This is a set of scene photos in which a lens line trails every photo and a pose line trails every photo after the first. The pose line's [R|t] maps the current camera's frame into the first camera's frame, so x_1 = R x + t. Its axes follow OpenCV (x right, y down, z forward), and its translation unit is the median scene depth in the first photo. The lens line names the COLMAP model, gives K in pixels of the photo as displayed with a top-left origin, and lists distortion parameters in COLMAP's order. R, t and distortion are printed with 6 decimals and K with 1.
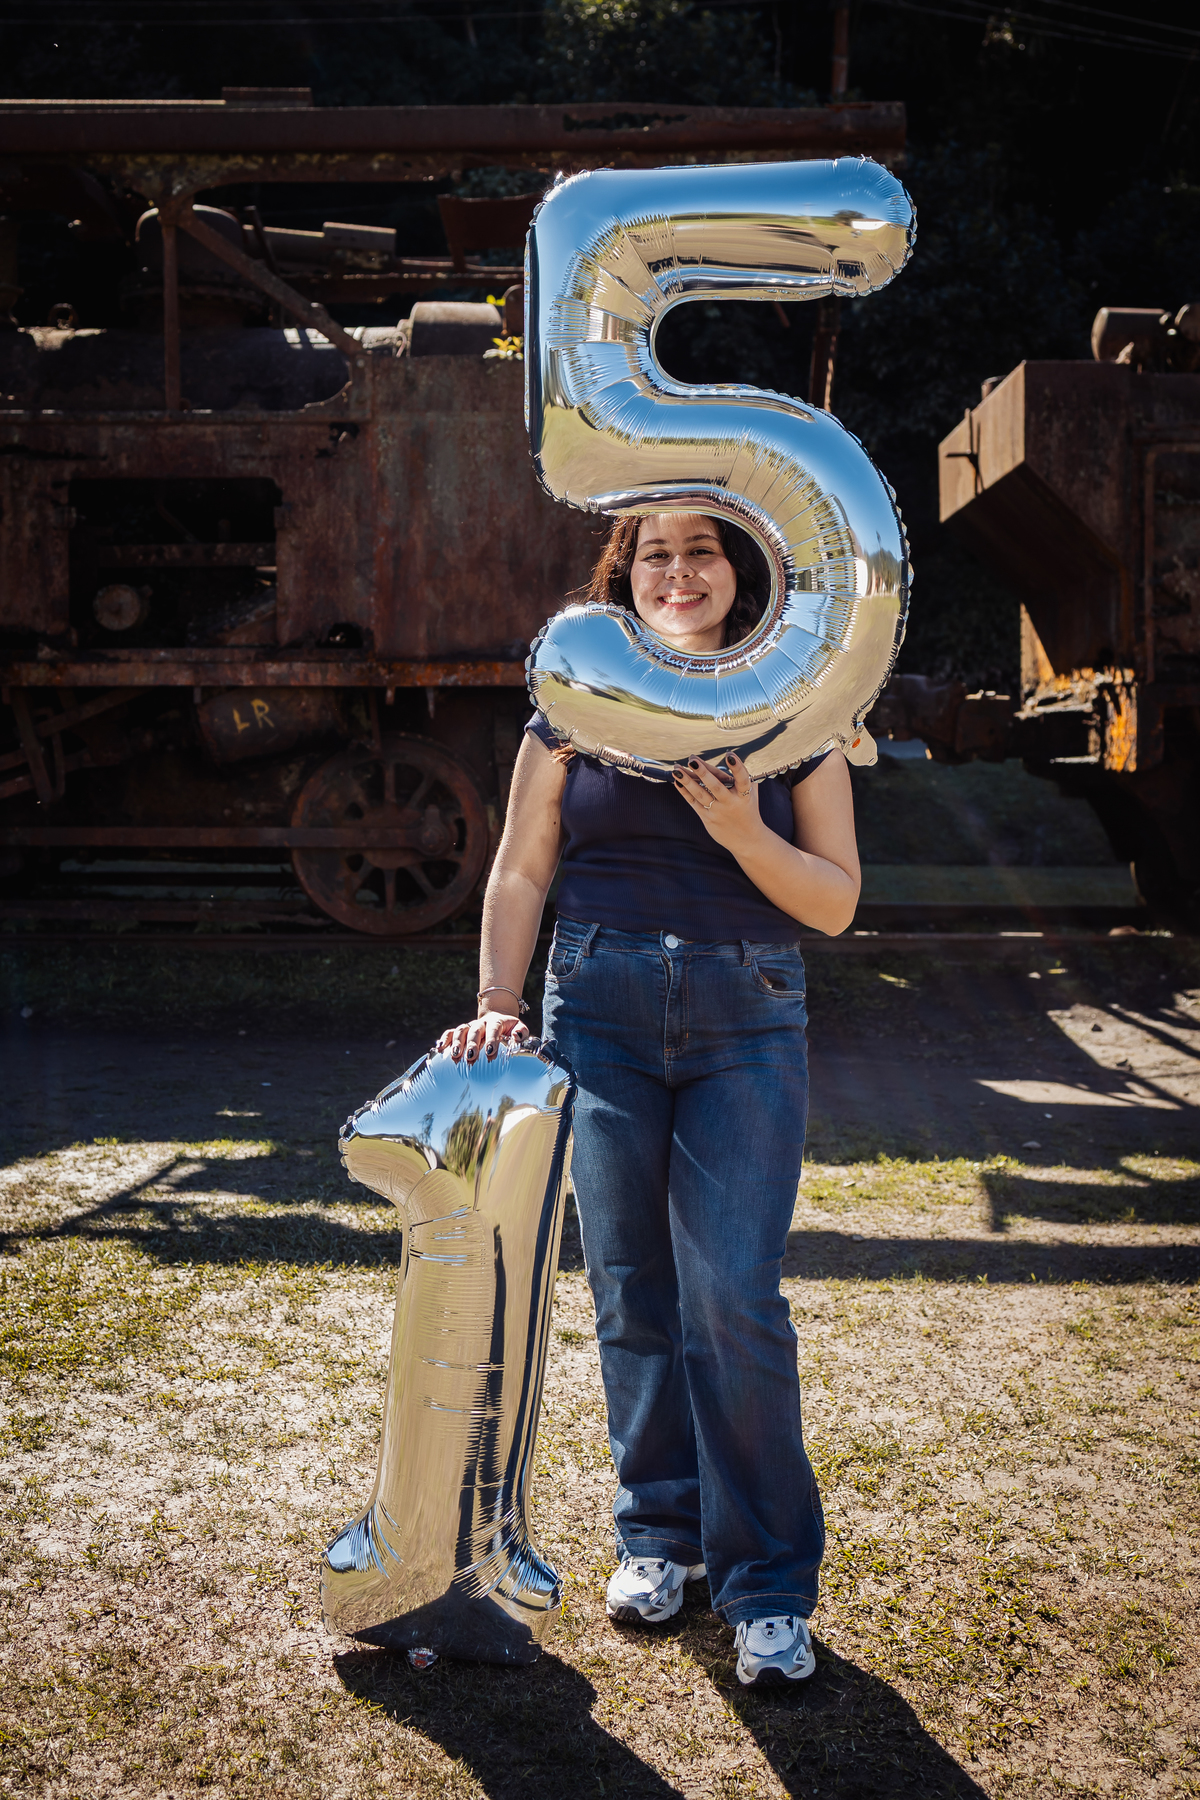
lens RADIAL K [[2347.8, 0, 600.0], [0, 2347.8, 900.0], [0, 0, 1]] dist [-0.002096, -0.076534]
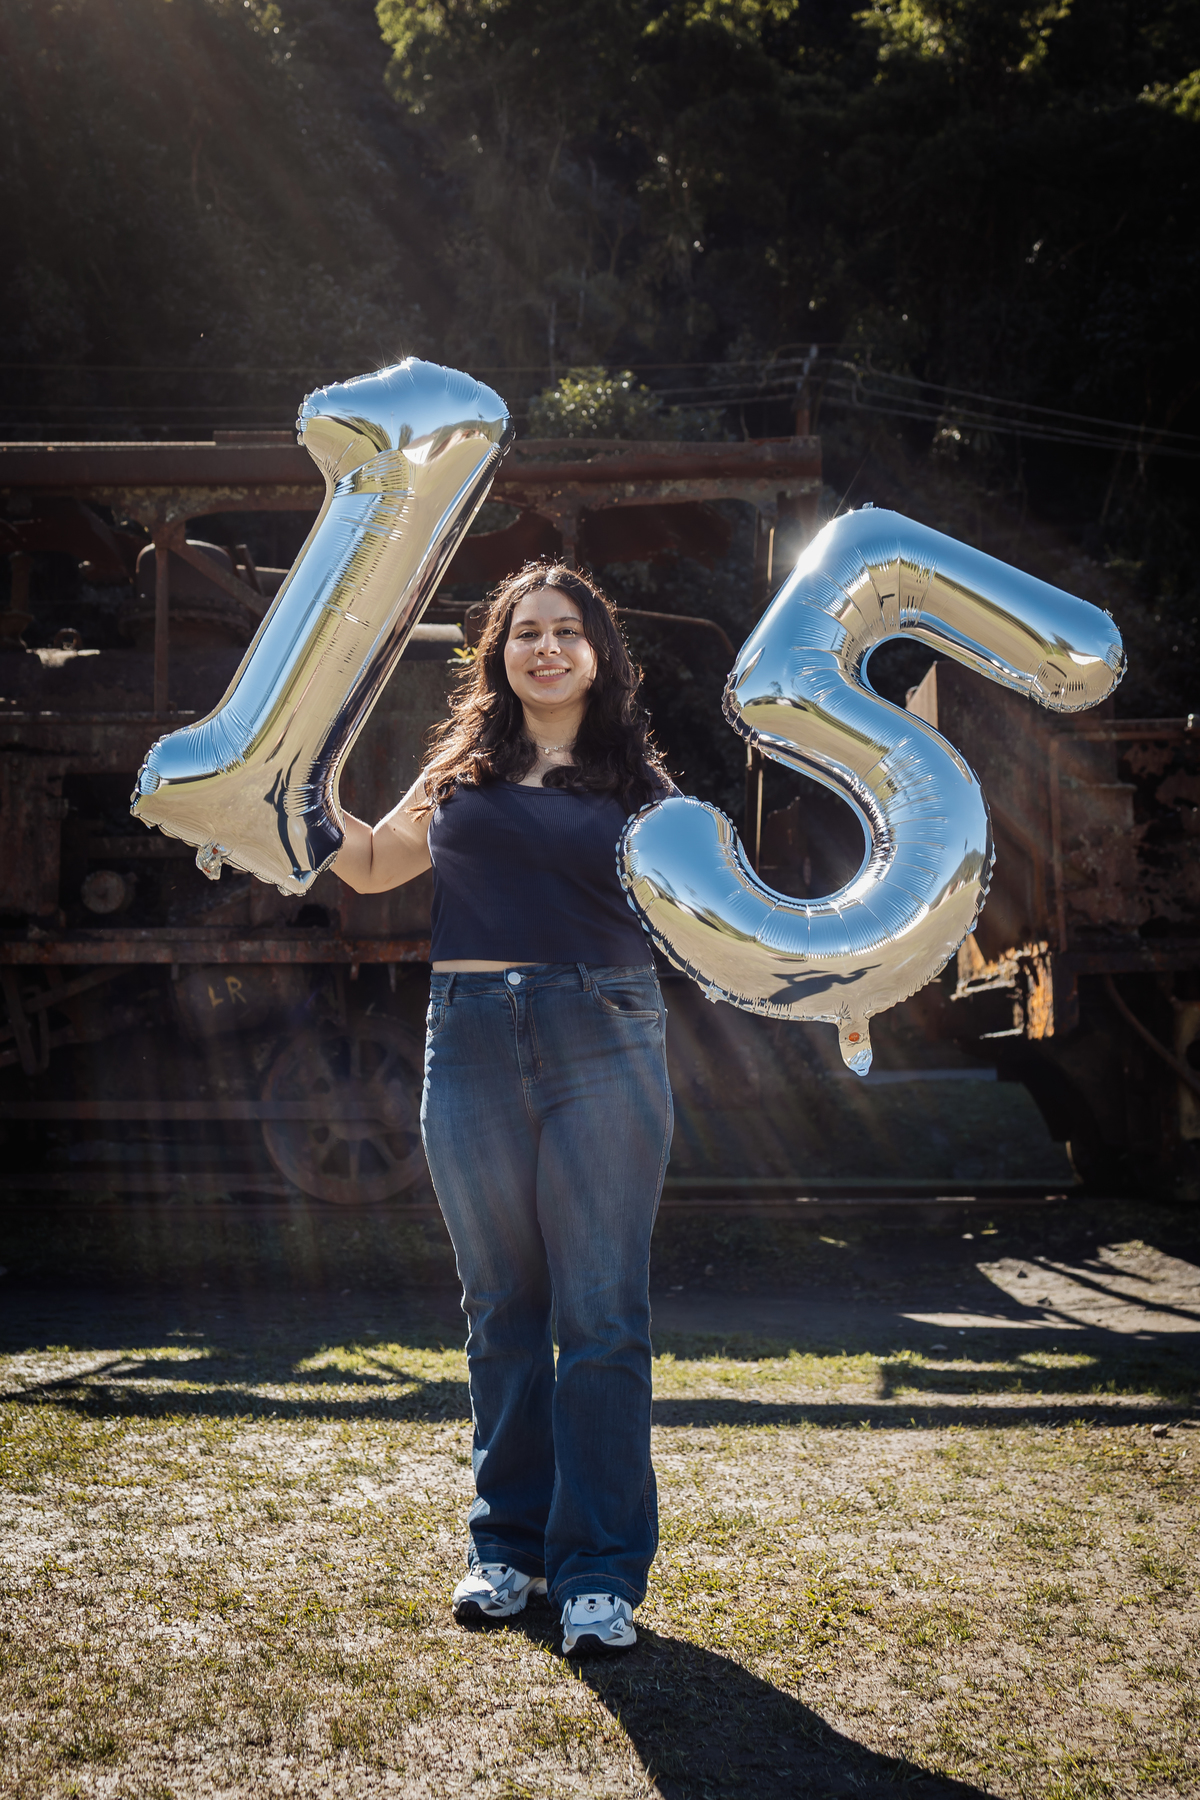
lens RADIAL K [[2247.5, 0, 556.1], [0, 2247.5, 782.7], [0, 0, 1]] dist [-0.012697, -0.000232]
pose [[0.999919, -0.004390, -0.011956, 0.015124], [0.001940, 0.980265, -0.197677, 0.031521], [0.012588, 0.197637, 0.980194, -0.019263]]
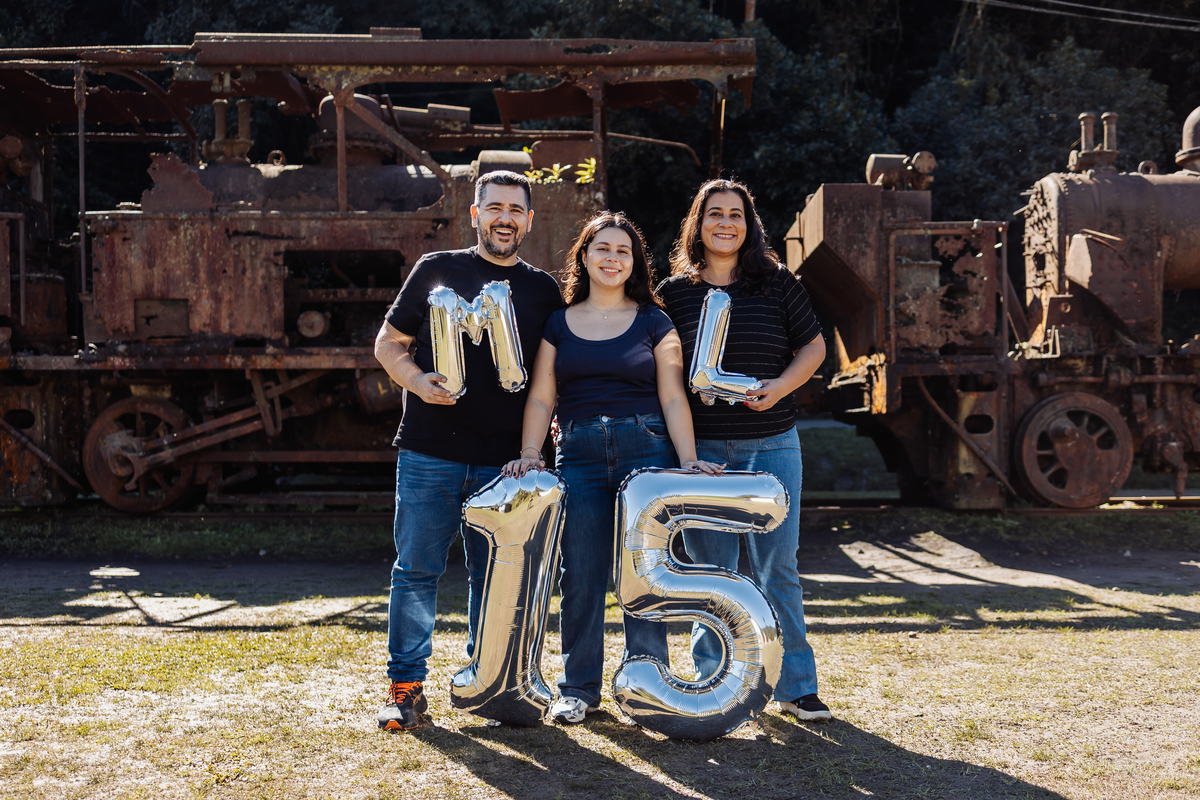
lens RADIAL K [[1463.0, 0, 647.6], [0, 1463.0, 524.6], [0, 0, 1]] dist [-0.002405, -0.022697]
pose [[0.999497, -0.005915, 0.031142, 0.010834], [0.005918, 0.999982, 0.000020, 0.027466], [-0.031142, 0.000165, 0.999515, -0.103132]]
